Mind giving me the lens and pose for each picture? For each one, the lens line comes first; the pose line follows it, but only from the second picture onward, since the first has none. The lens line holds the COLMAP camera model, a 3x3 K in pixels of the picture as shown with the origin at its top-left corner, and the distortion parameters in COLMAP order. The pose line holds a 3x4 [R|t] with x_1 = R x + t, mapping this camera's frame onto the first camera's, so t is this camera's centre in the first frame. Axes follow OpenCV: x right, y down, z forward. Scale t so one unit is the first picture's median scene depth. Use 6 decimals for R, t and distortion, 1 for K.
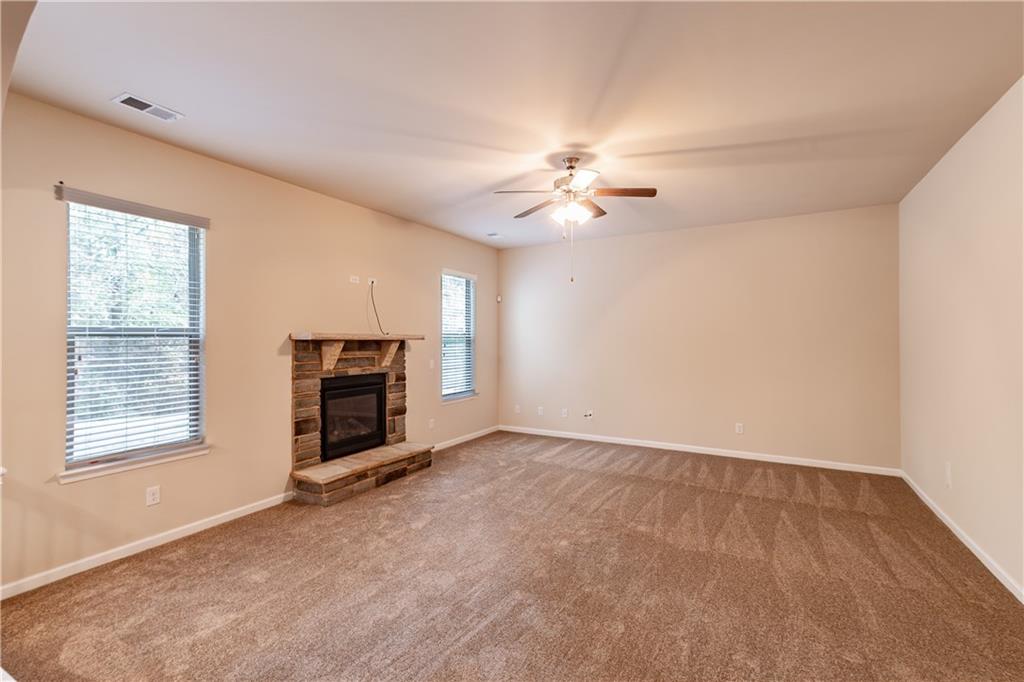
lens RADIAL K [[475.6, 0, 522.1], [0, 475.6, 336.1], [0, 0, 1]] dist [-0.001383, 0.013802]
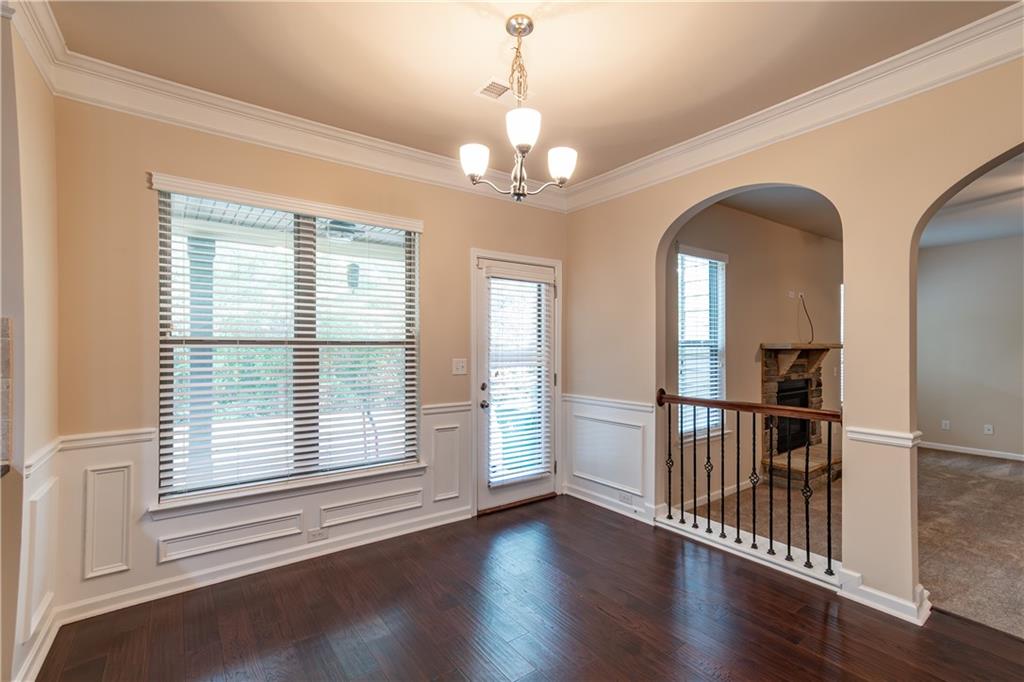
lens RADIAL K [[475.6, 0, 506.0], [0, 475.6, 346.9], [0, 0, 1]] dist [-0.001383, 0.013802]
pose [[0.903457, 0.005123, -0.428649, -0.527249], [0.000744, 0.999908, 0.013519, -0.013205], [0.428679, -0.012532, 0.903370, -0.334306]]
